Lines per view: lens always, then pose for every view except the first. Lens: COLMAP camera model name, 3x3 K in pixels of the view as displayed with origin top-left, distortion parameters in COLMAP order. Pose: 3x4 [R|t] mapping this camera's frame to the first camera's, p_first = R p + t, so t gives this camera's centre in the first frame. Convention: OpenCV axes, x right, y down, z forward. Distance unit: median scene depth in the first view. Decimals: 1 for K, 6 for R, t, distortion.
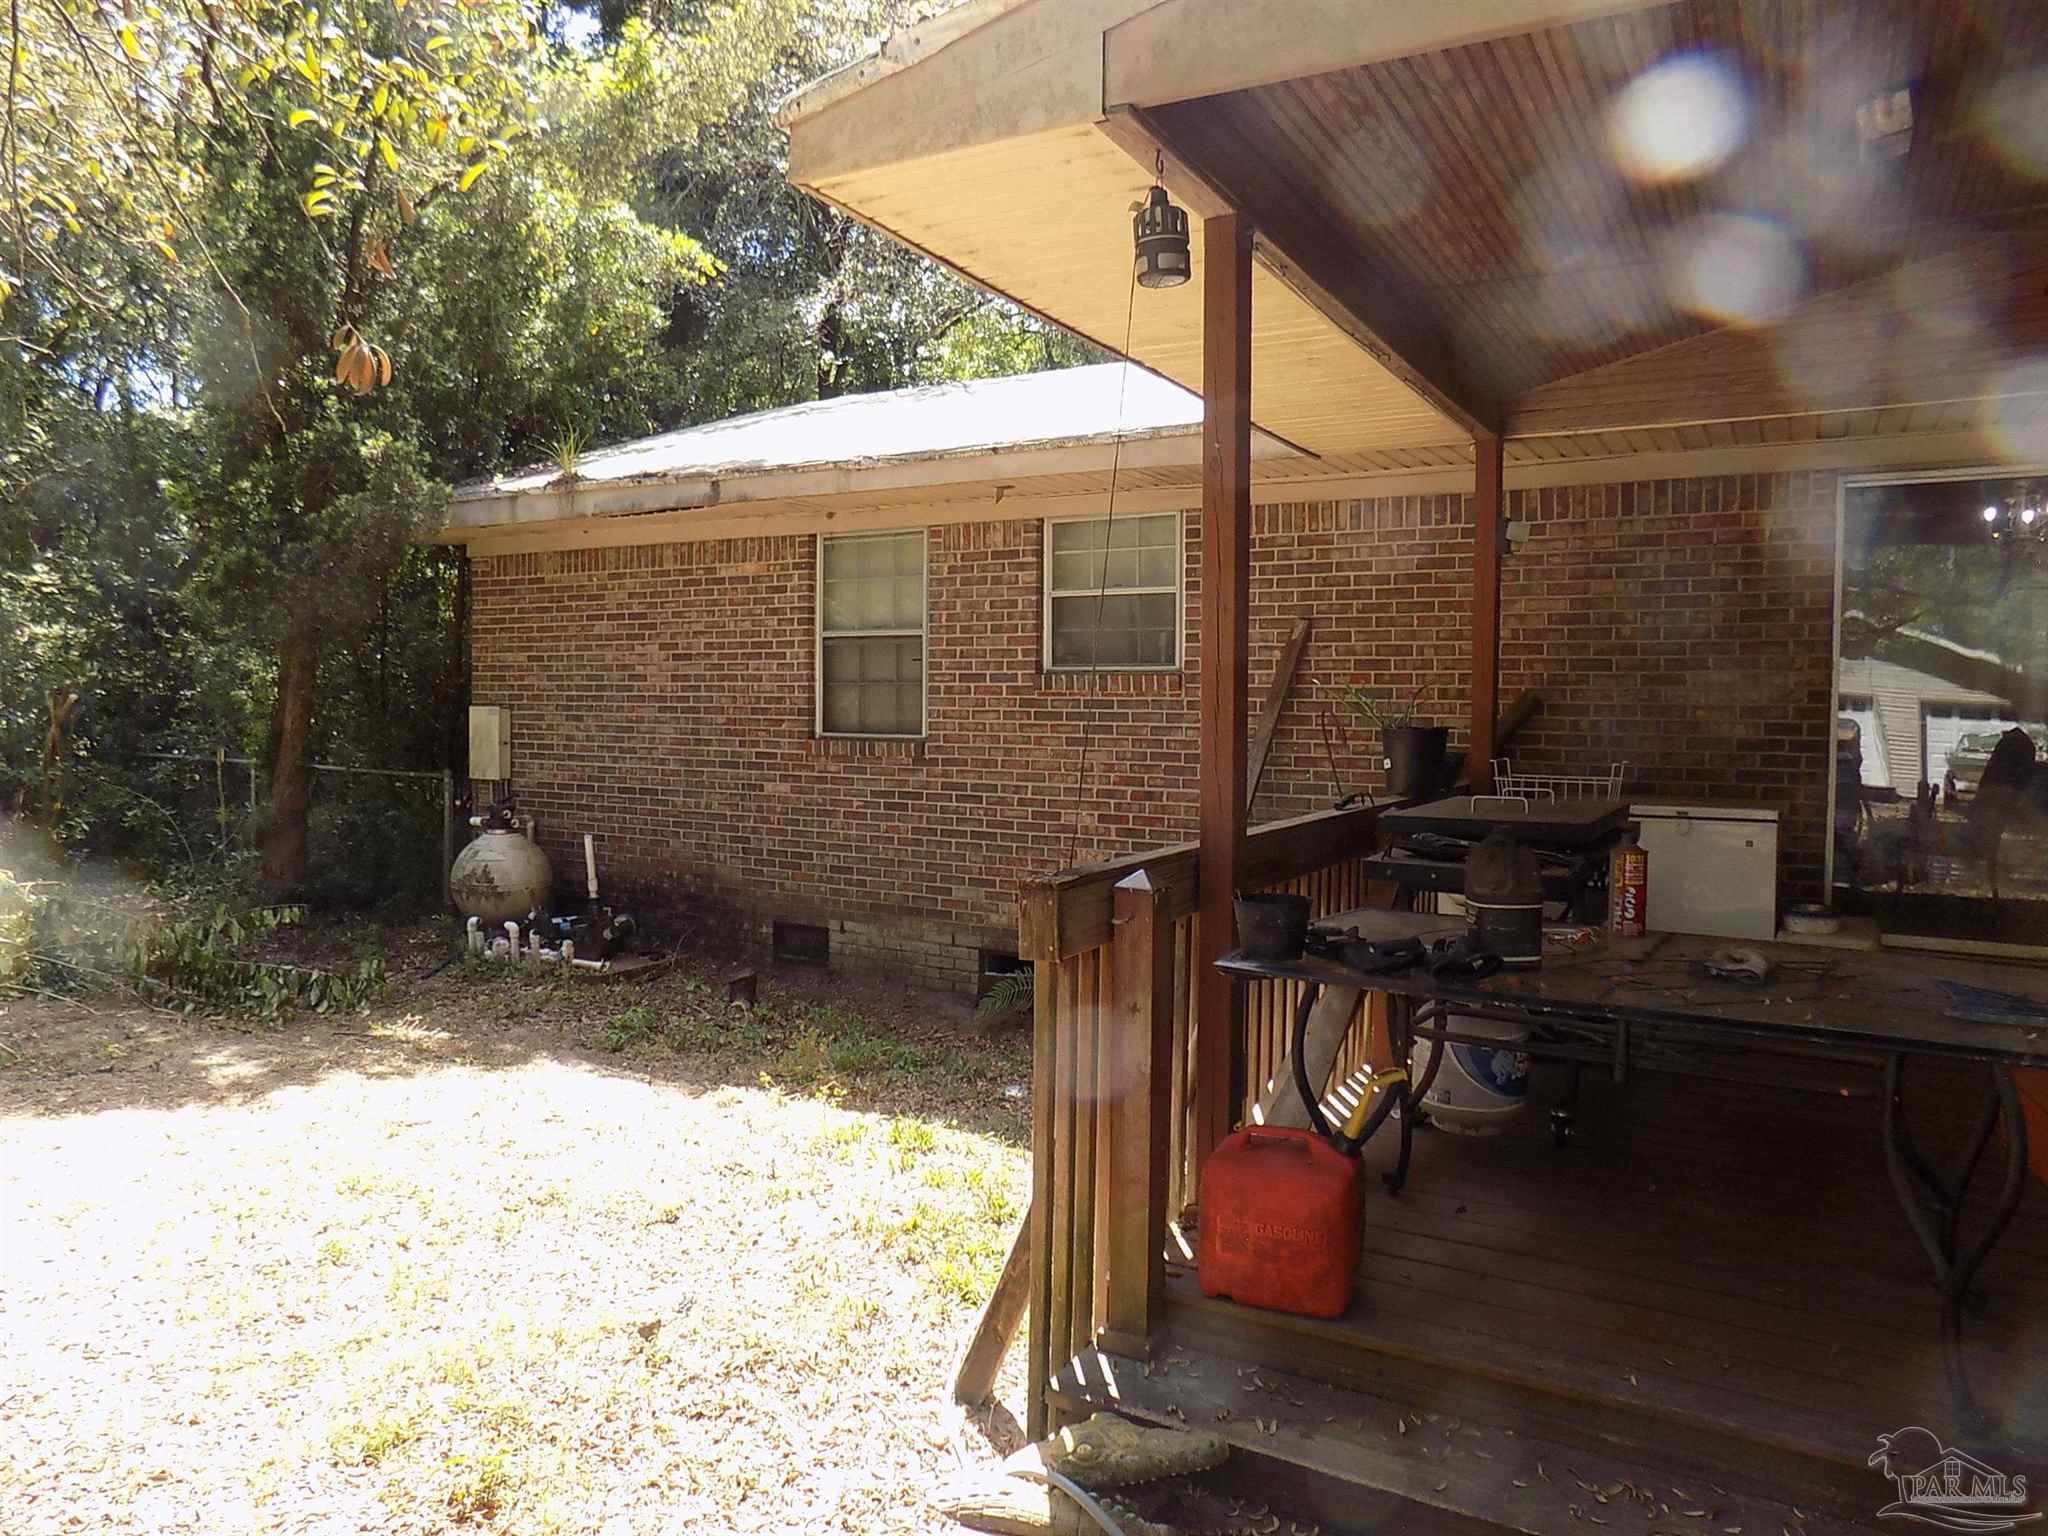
lens RADIAL K [[1381.2, 0, 1013.4], [0, 1381.2, 760.9], [0, 0, 1]] dist [-0.072905, 0.075985]
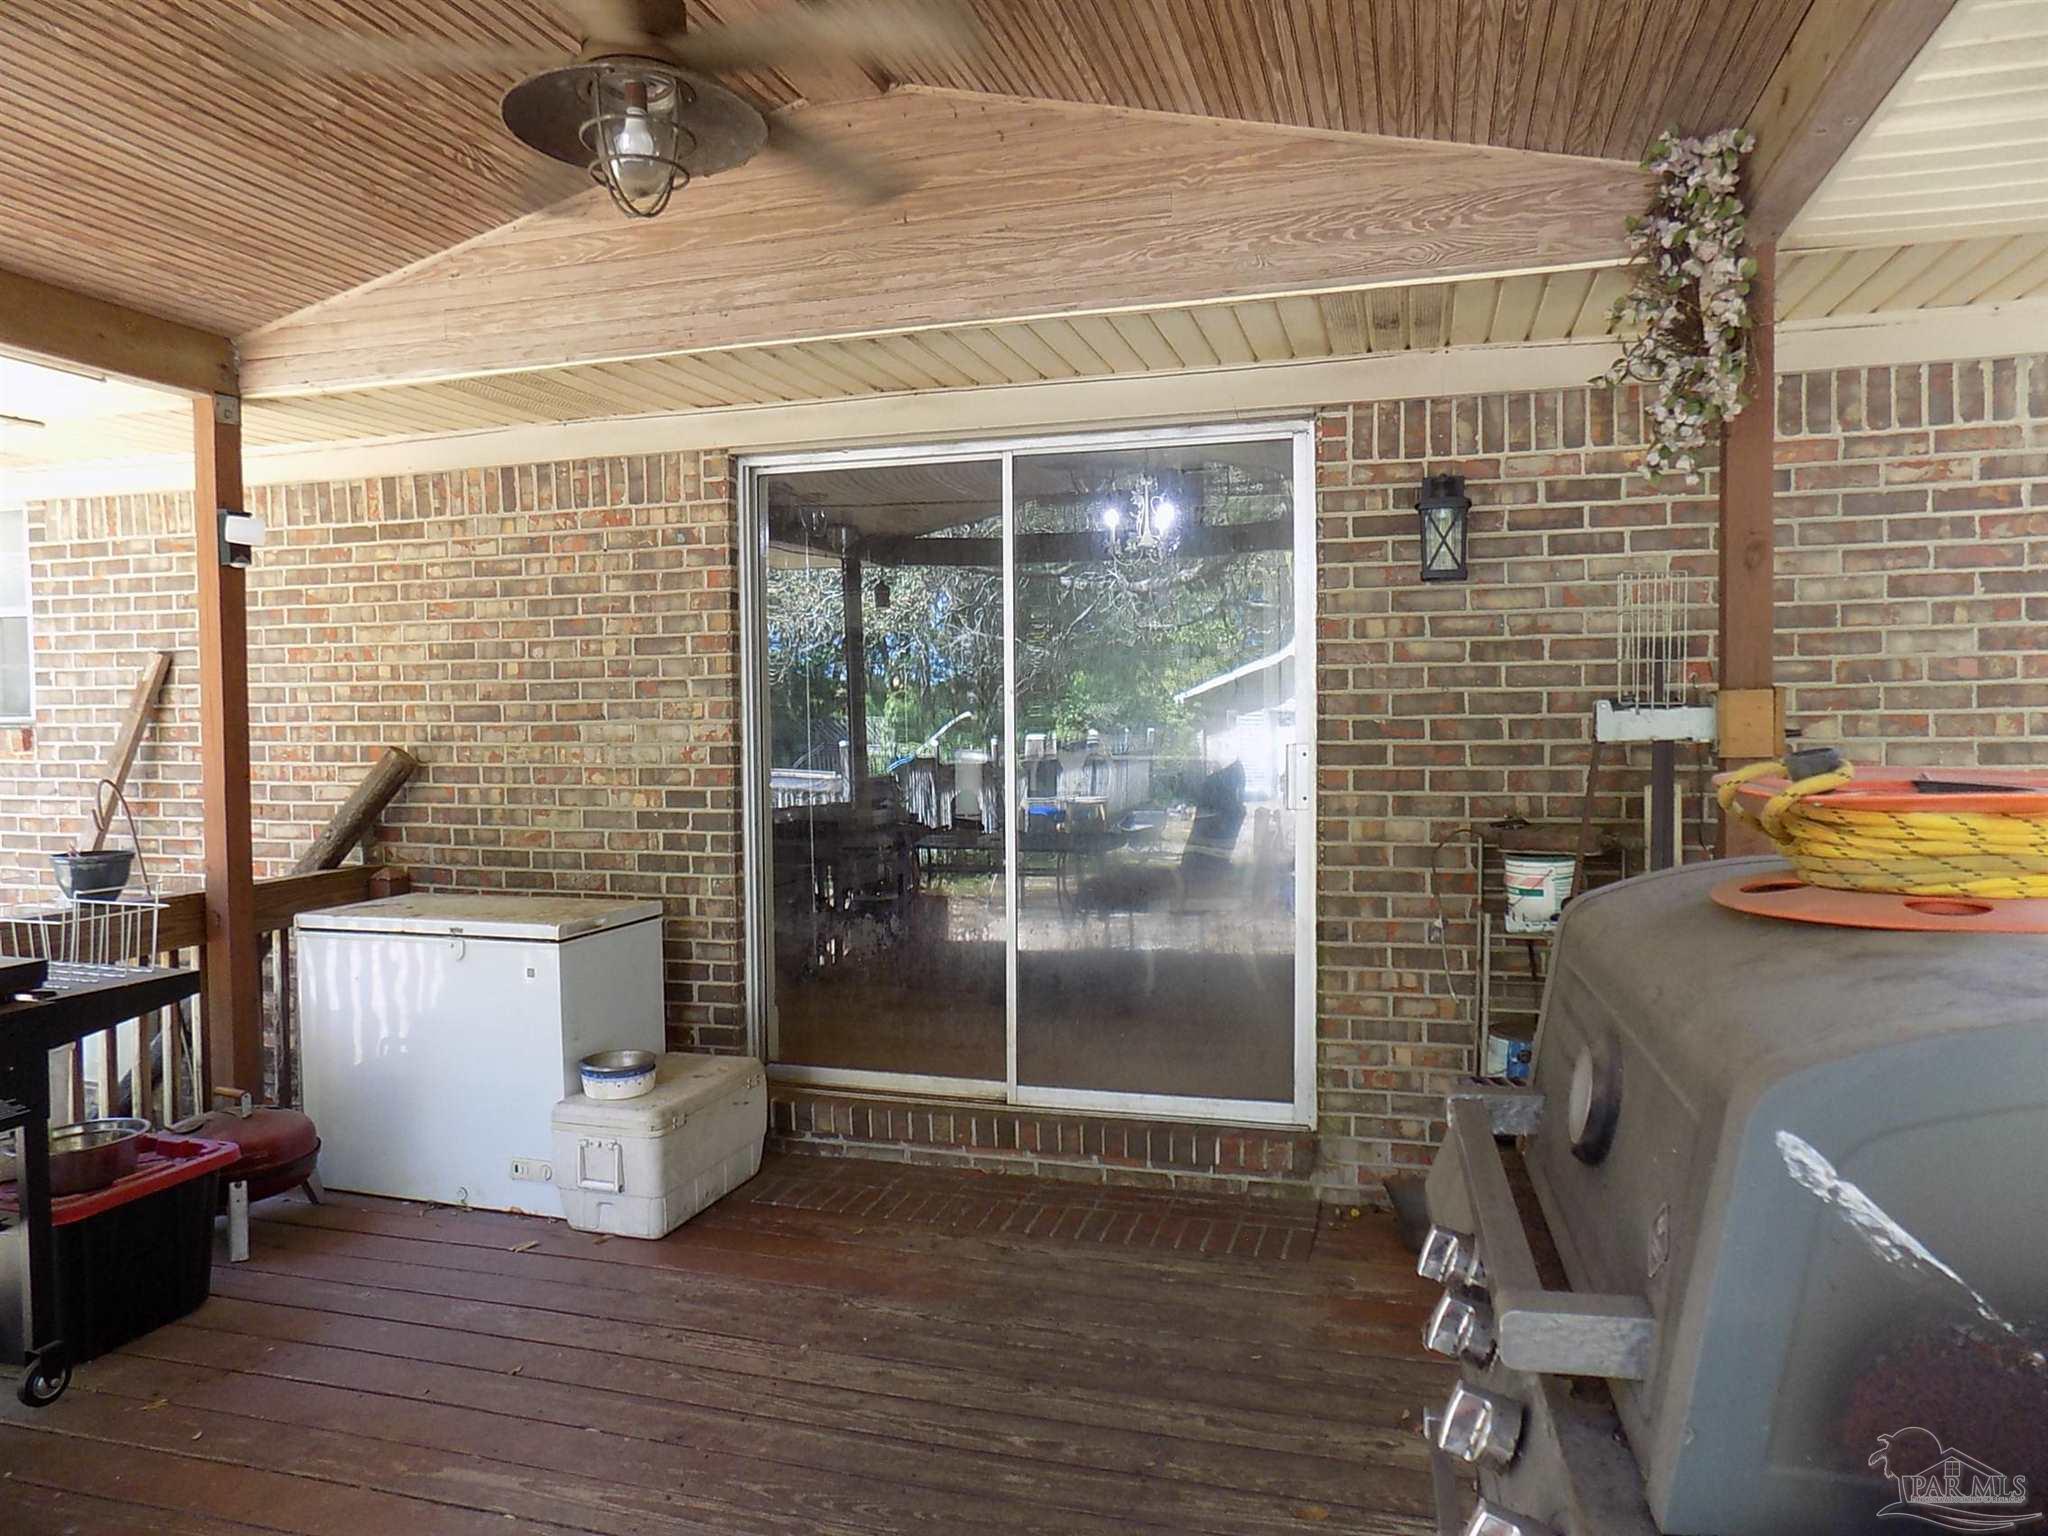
lens RADIAL K [[1381.2, 0, 1016.7], [0, 1381.2, 762.9], [0, 0, 1]] dist [-0.072905, 0.075985]
pose [[0.974724, -0.022609, 0.222264, 0.547785], [0.024543, 0.999681, -0.005945, -0.032412], [-0.222058, 0.011249, 0.974968, 0.217355]]
